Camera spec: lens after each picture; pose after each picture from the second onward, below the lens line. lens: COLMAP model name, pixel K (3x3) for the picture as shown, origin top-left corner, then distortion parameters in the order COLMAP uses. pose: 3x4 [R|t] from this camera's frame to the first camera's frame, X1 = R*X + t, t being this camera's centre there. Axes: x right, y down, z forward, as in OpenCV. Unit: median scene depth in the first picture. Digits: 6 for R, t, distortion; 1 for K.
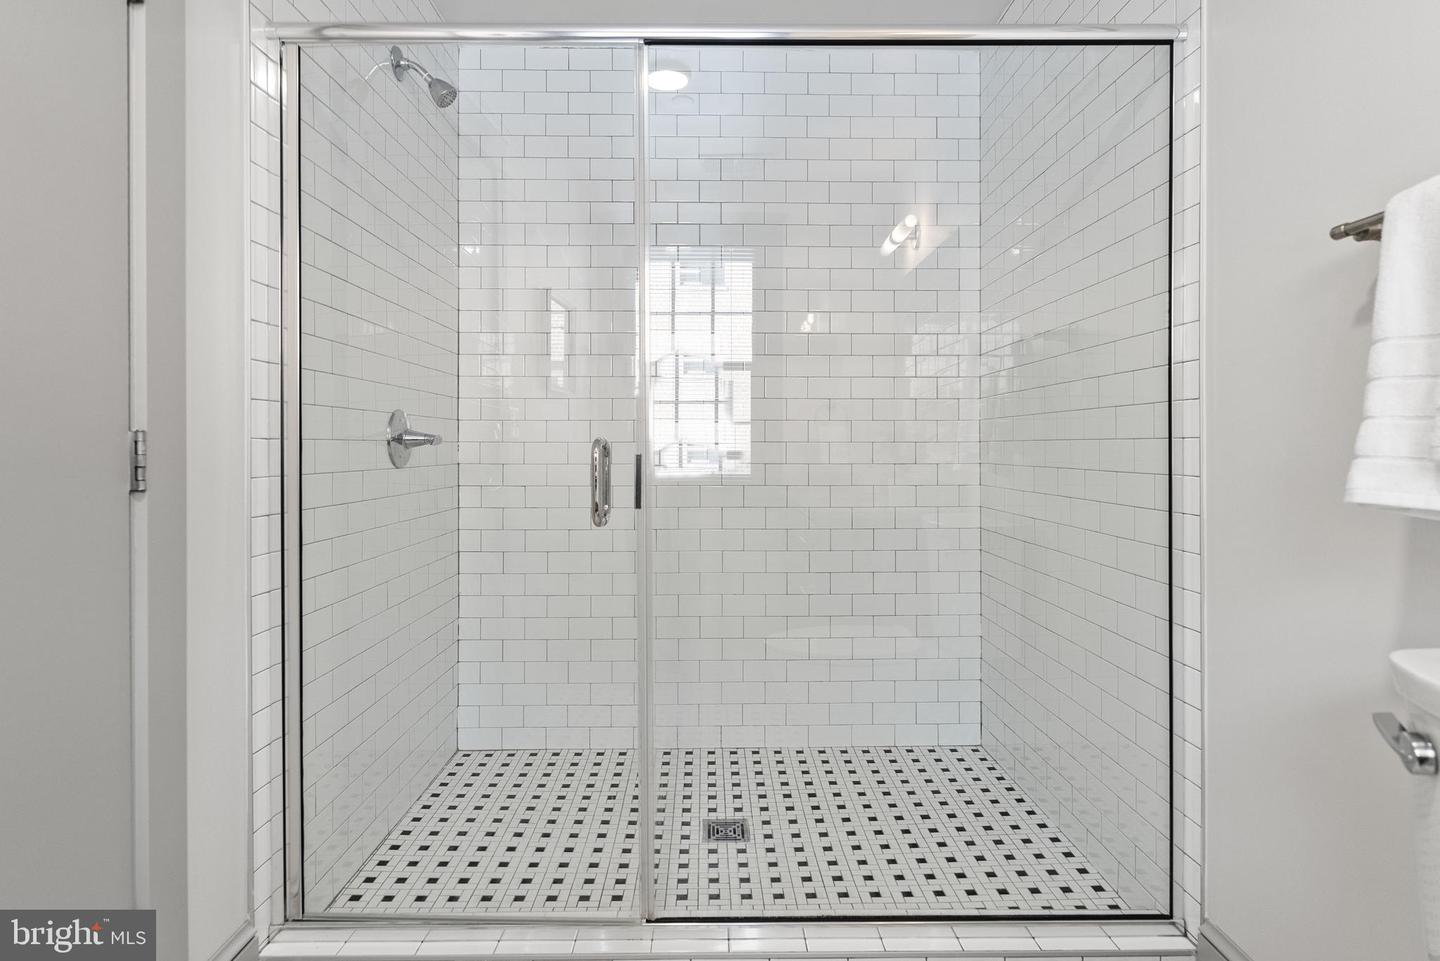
lens RADIAL K [[779.8, 0, 713.7], [0, 779.8, 451.8], [0, 0, 1]] dist [-0.000214, 0.001423]
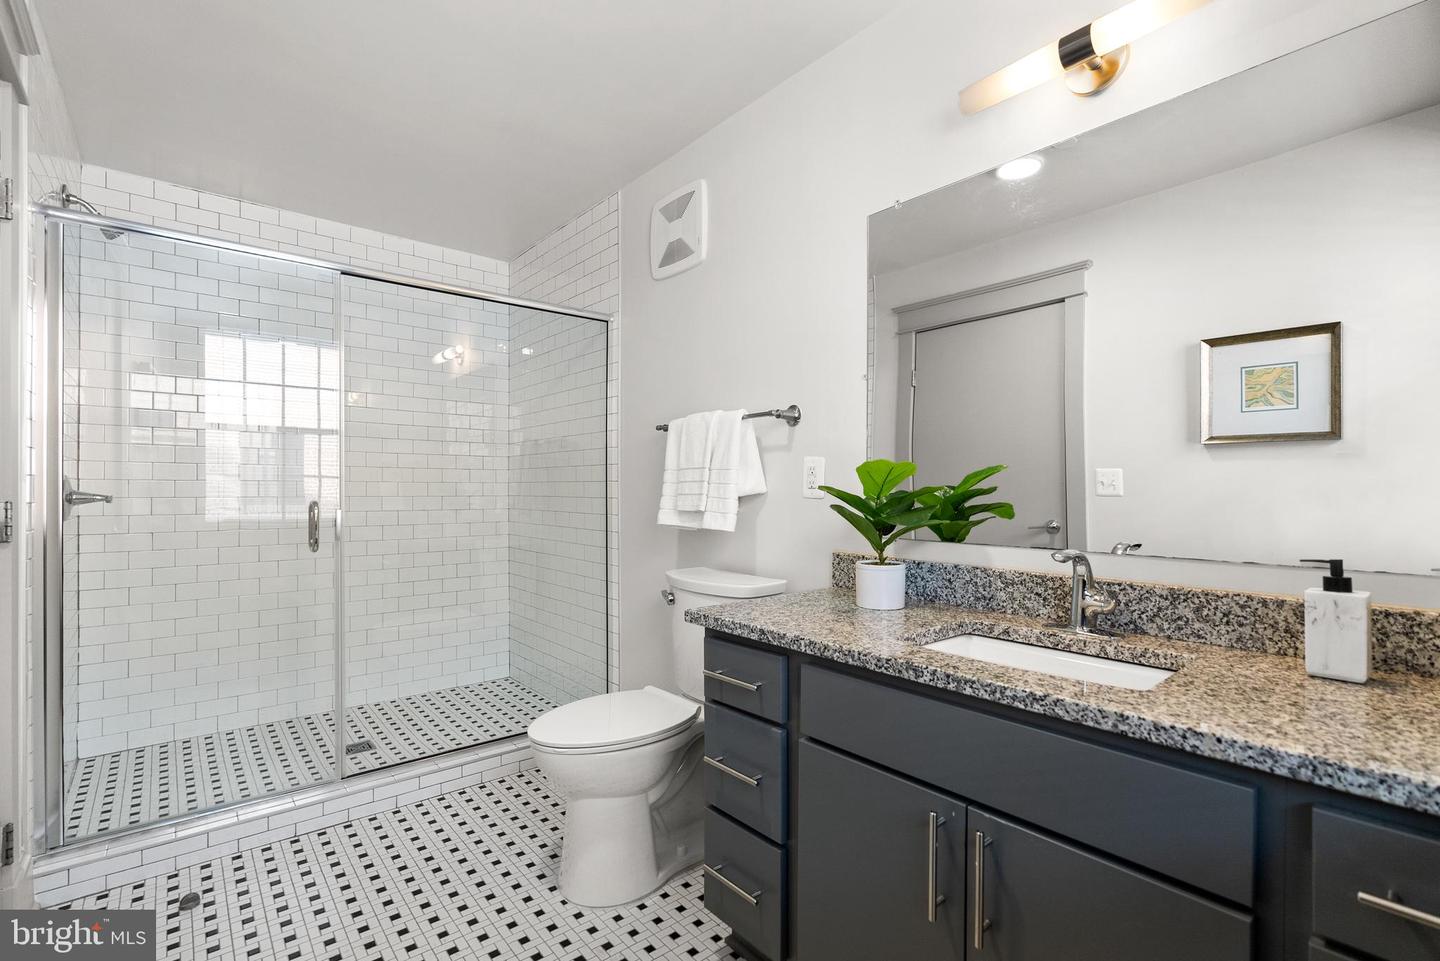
lens RADIAL K [[654.3, 0, 719.4], [0, 654.3, 490.6], [0, 0, 1]] dist [-0.005787, 0.000594]
pose [[0.770492, 0.000547, 0.637449, -0.230765], [0.001194, 0.999997, -0.002301, -0.021962], [-0.637449, 0.002534, 0.770489, -0.416069]]
